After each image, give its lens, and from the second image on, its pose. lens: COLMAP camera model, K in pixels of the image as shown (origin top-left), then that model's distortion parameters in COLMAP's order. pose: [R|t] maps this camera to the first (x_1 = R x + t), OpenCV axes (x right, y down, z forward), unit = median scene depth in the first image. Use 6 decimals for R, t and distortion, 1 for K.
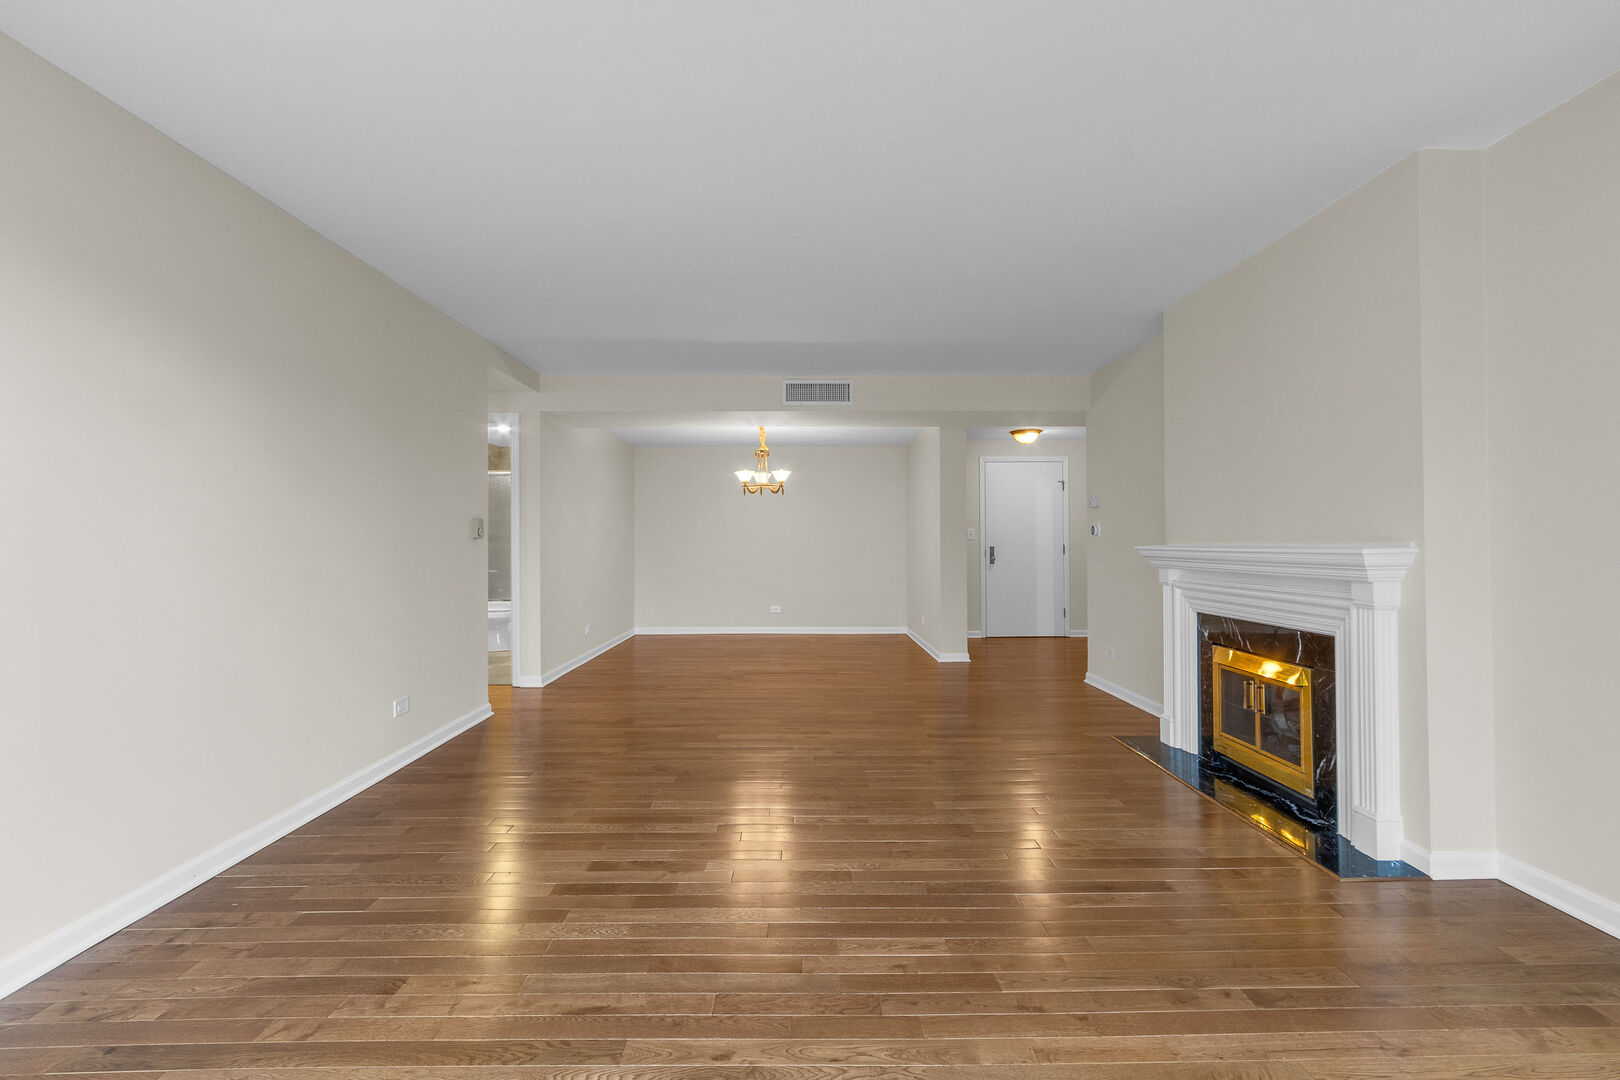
lens RADIAL K [[746.1, 0, 804.6], [0, 746.1, 526.5], [0, 0, 1]] dist [0.000846, -0.000305]
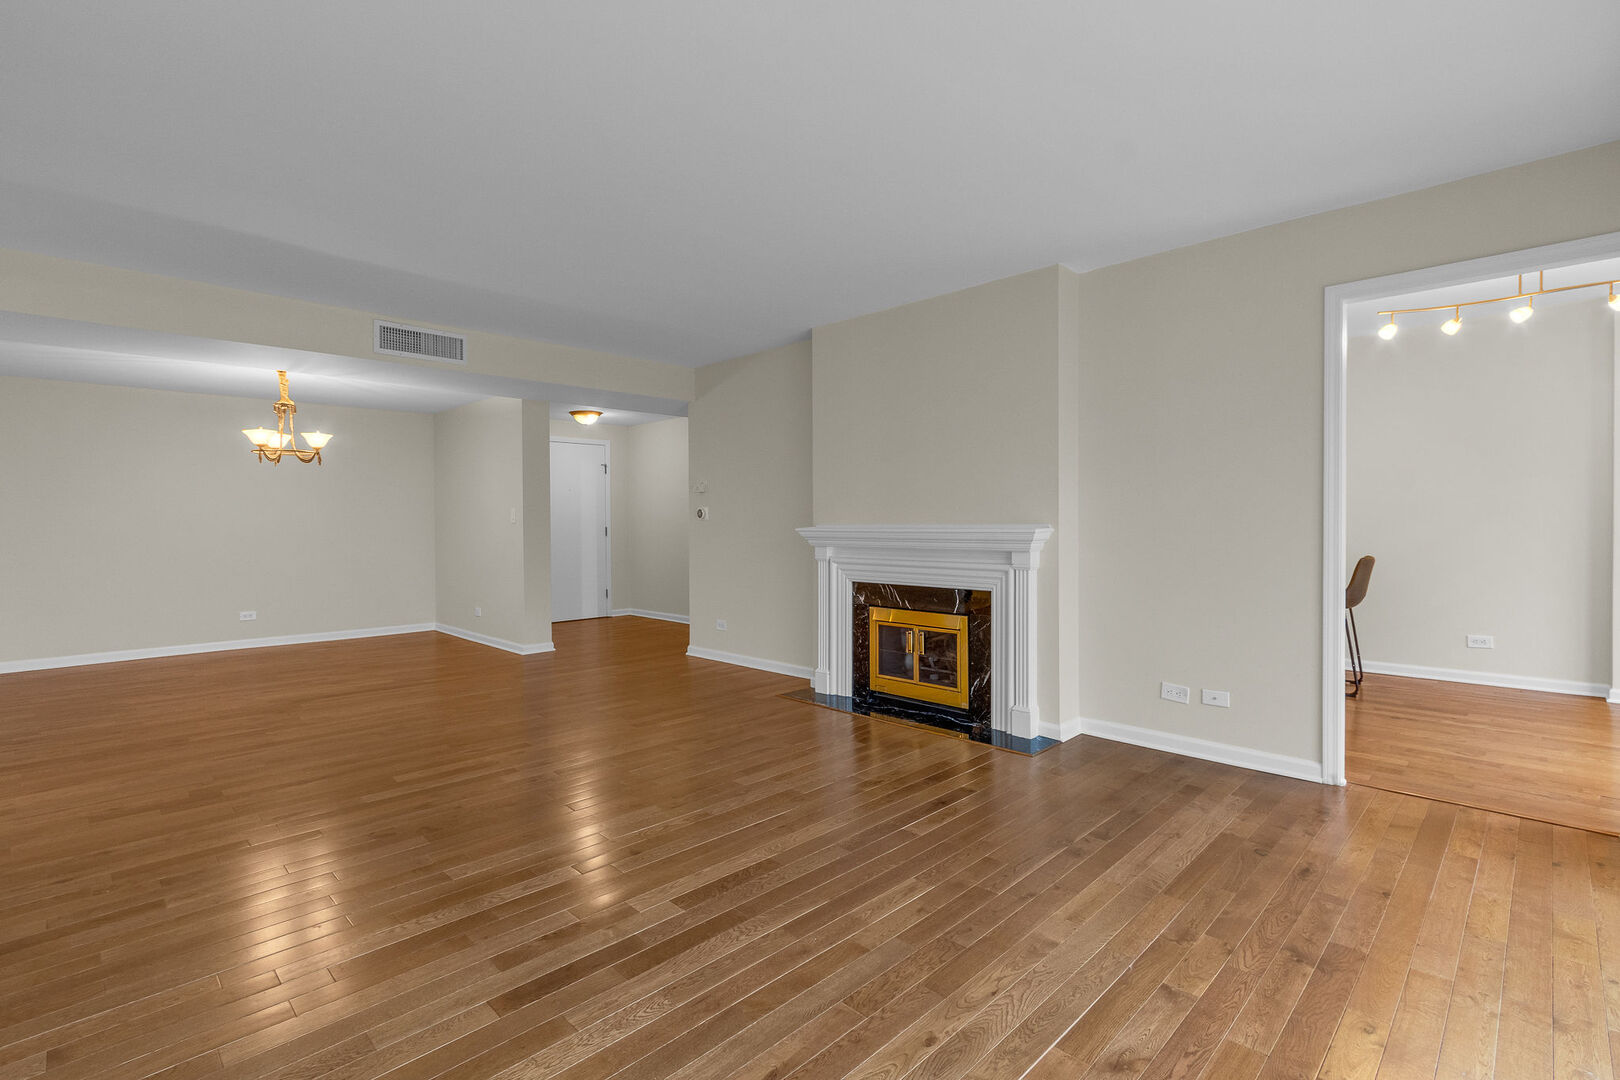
lens RADIAL K [[745.6, 0, 810.8], [0, 745.6, 530.0], [0, 0, 1]] dist [0.003356, 0.000085]
pose [[0.713138, -0.009699, 0.700957, -0.409465], [-0.010952, 0.999628, 0.024975, -0.000611], [-0.700938, -0.025488, 0.712766, 0.182457]]
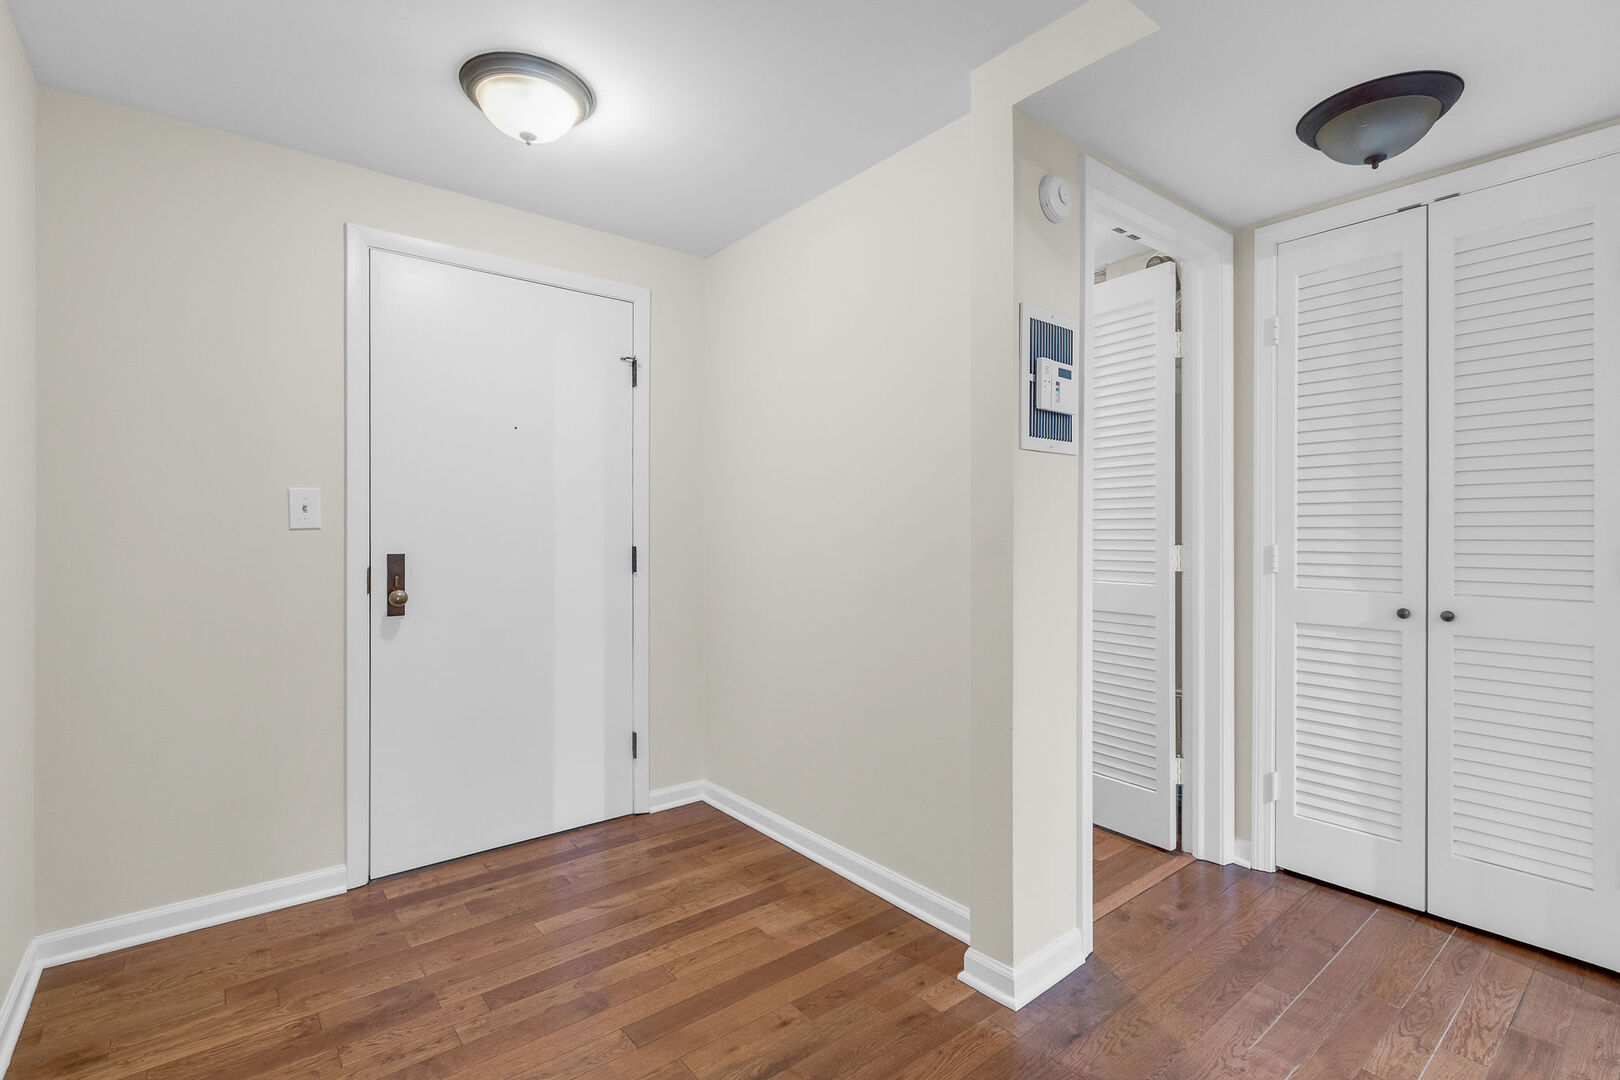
lens RADIAL K [[745.6, 0, 810.8], [0, 745.6, 530.0], [0, 0, 1]] dist [0.003356, 0.000085]
pose [[0.787015, 0.003813, 0.616922, 0.483572], [-0.015877, 0.999775, 0.014075, 0.027716], [-0.616730, -0.020872, 0.786898, 1.648352]]
